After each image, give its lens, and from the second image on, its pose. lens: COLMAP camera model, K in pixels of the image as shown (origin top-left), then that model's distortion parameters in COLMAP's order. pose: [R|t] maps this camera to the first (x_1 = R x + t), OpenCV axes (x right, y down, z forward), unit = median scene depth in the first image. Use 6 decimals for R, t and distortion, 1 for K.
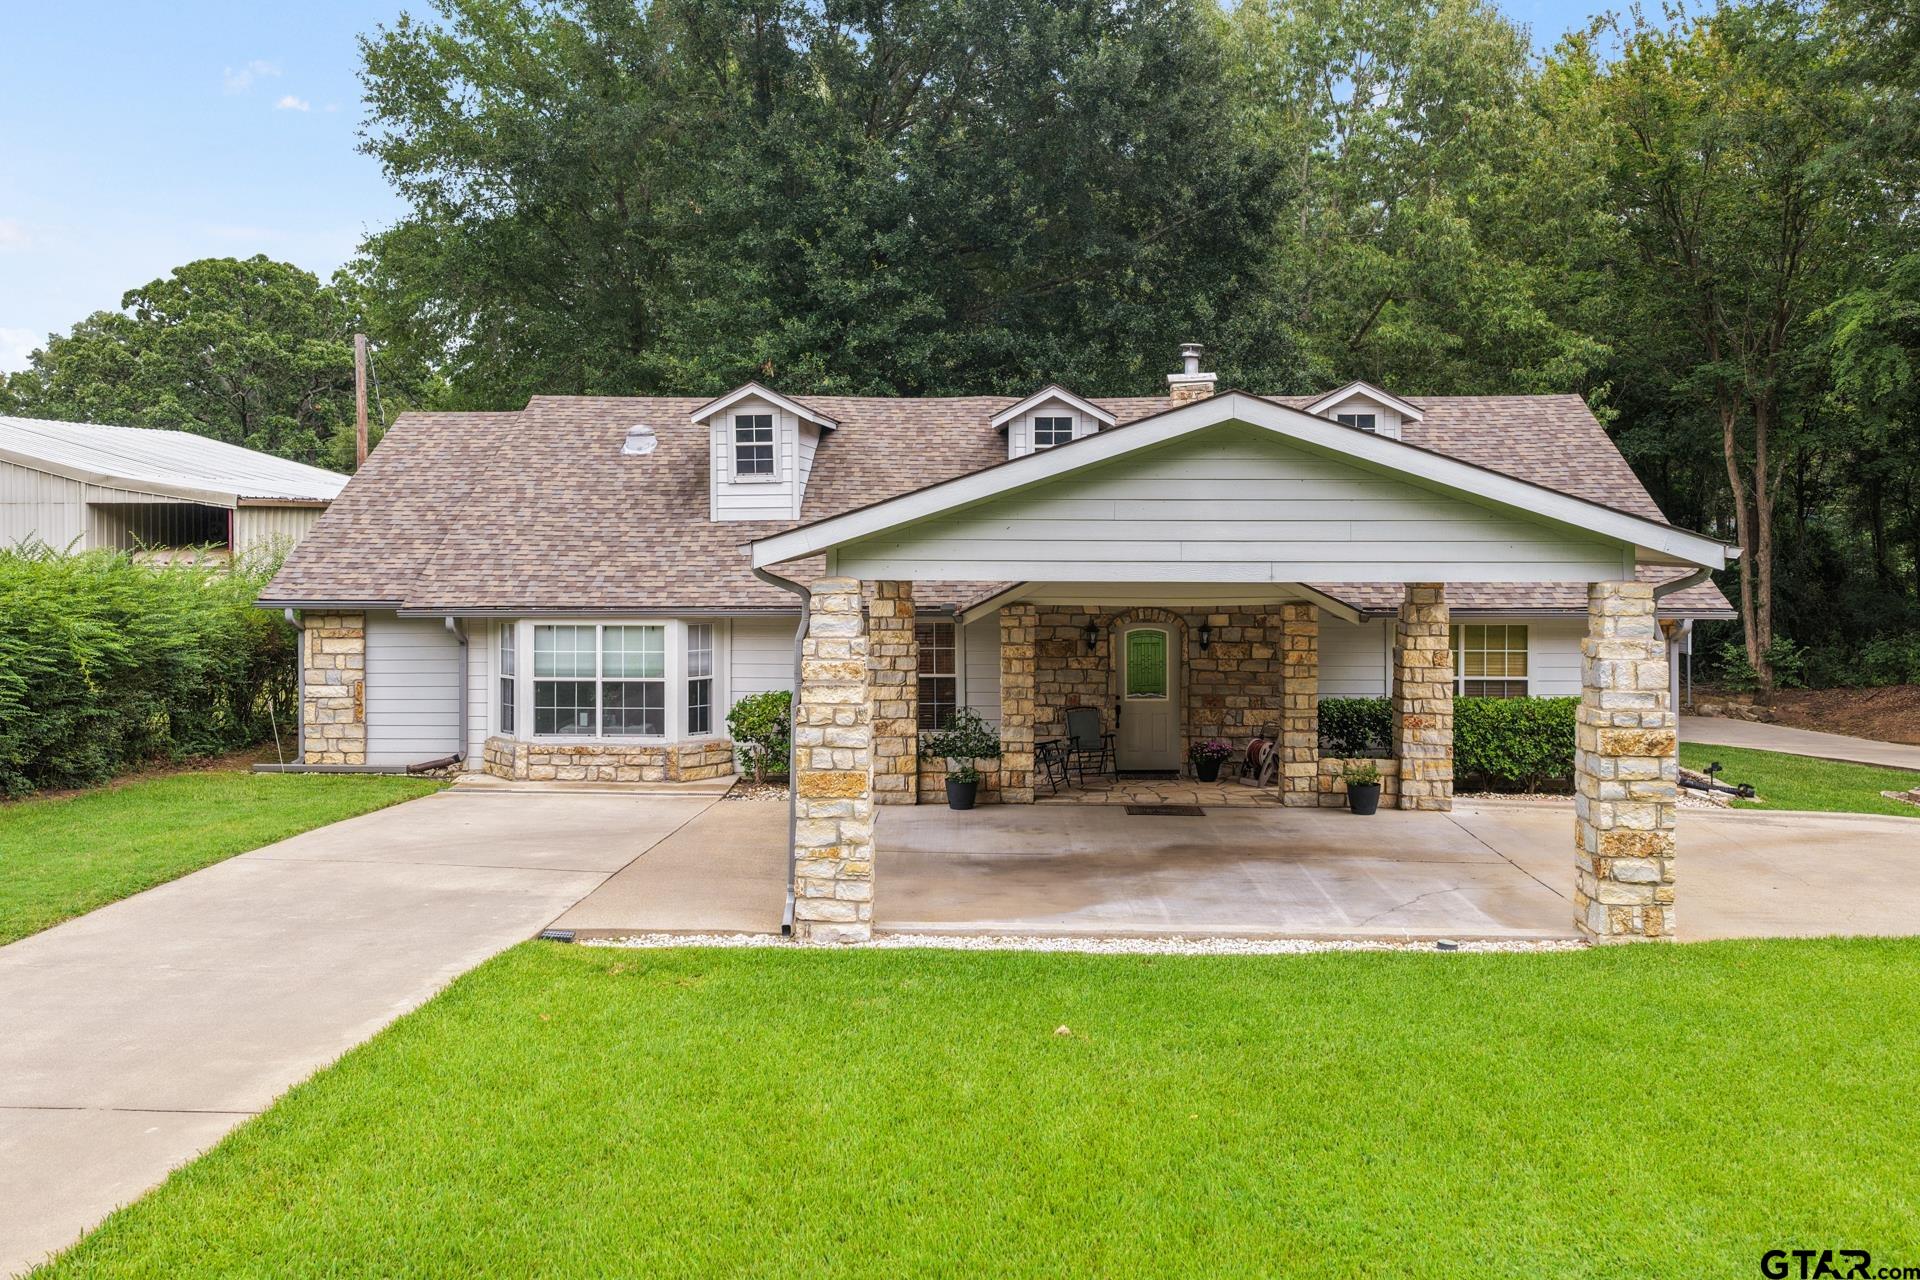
lens RADIAL K [[1697.1, 0, 960.9], [0, 1697.1, 410.7], [0, 0, 1]] dist [-0.004622, 0.003118]
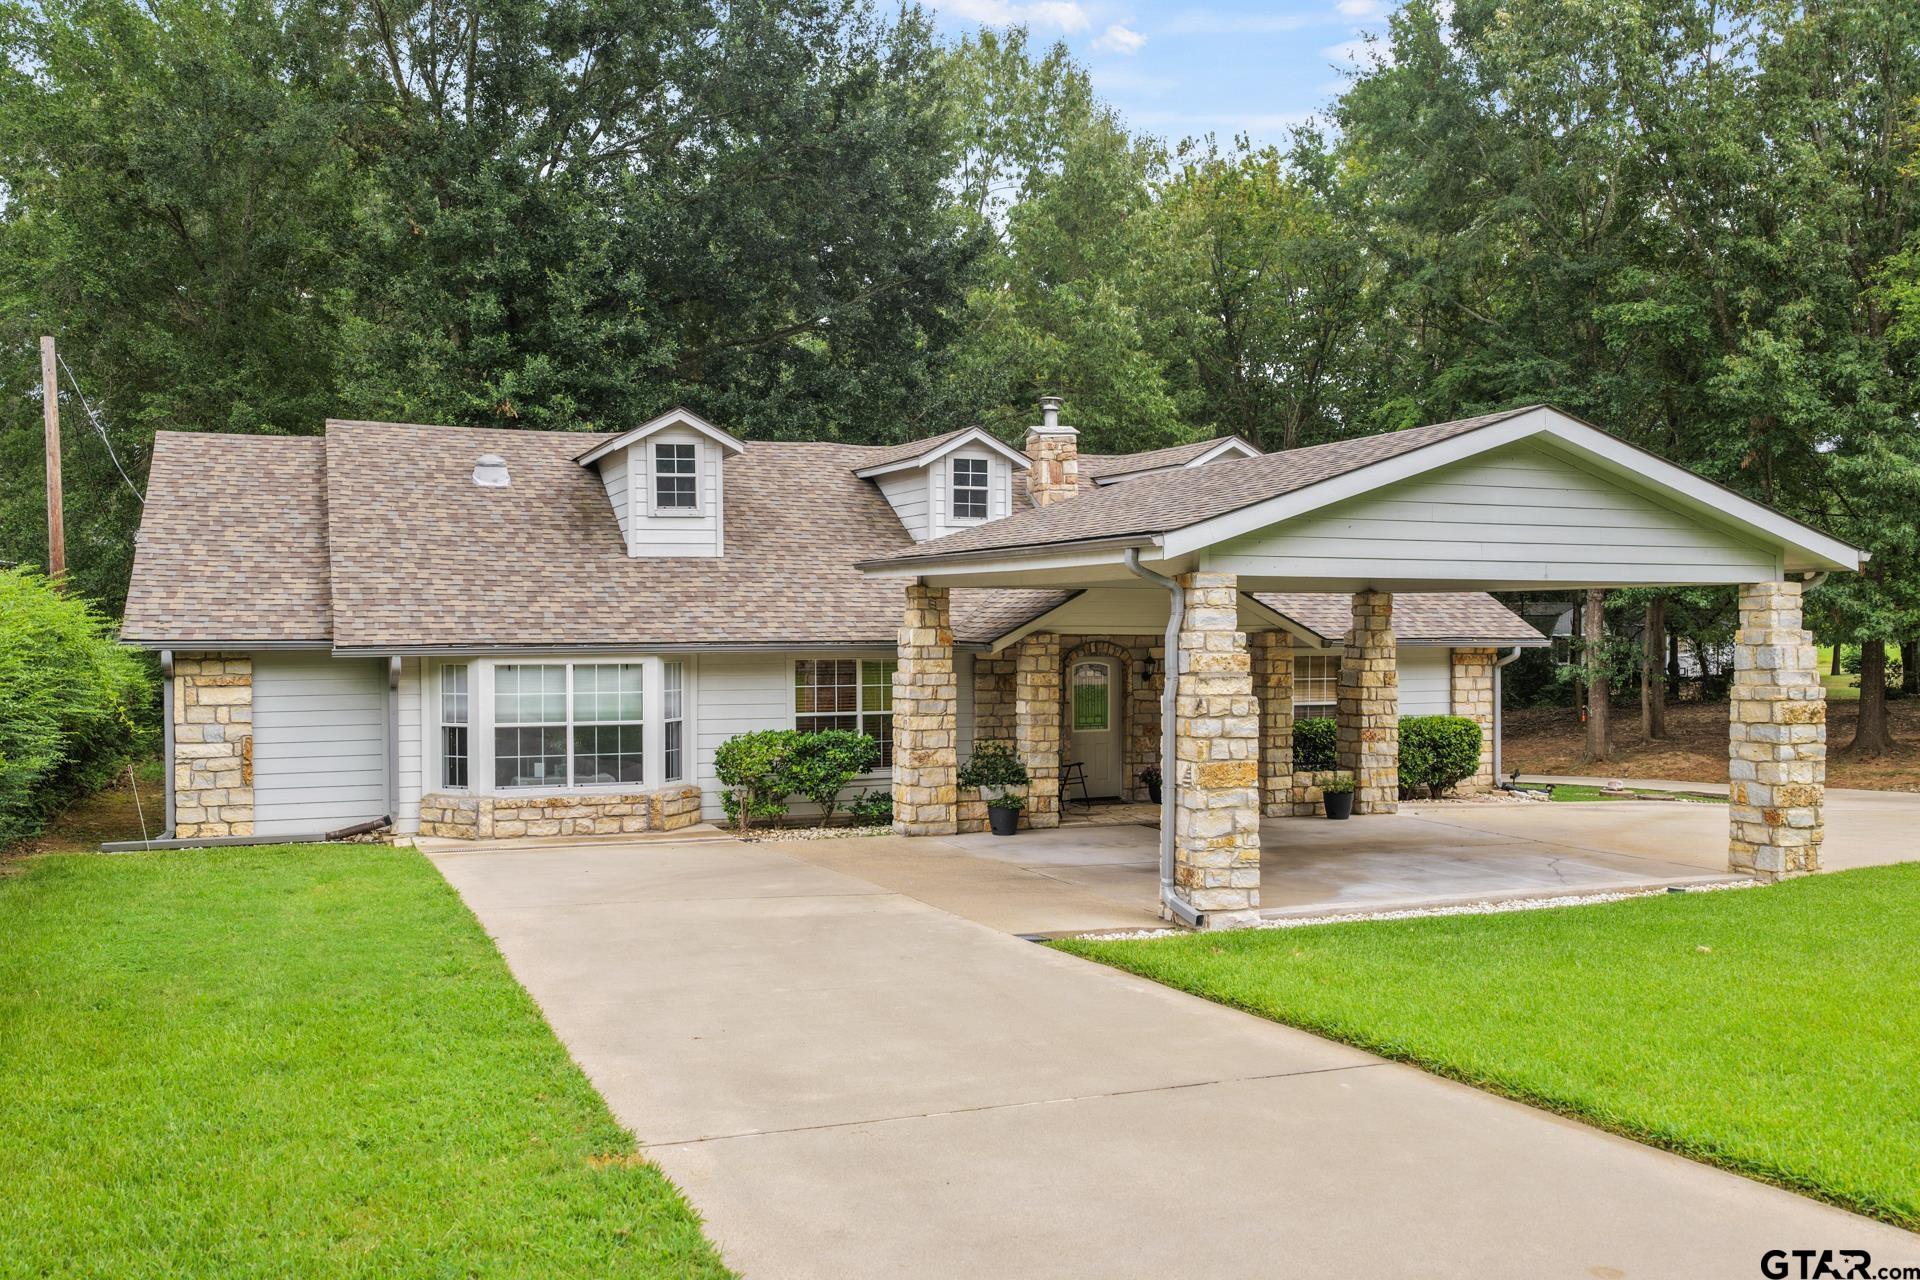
lens RADIAL K [[1680.1, 0, 968.6], [0, 1680.1, 529.9], [0, 0, 1]] dist [-0.003432, -0.001763]
pose [[0.906312, 0.022727, 0.421997, -0.402226], [-0.025895, 0.999663, 0.001775, 0.048314], [-0.421814, -0.012537, 0.906596, 0.100991]]
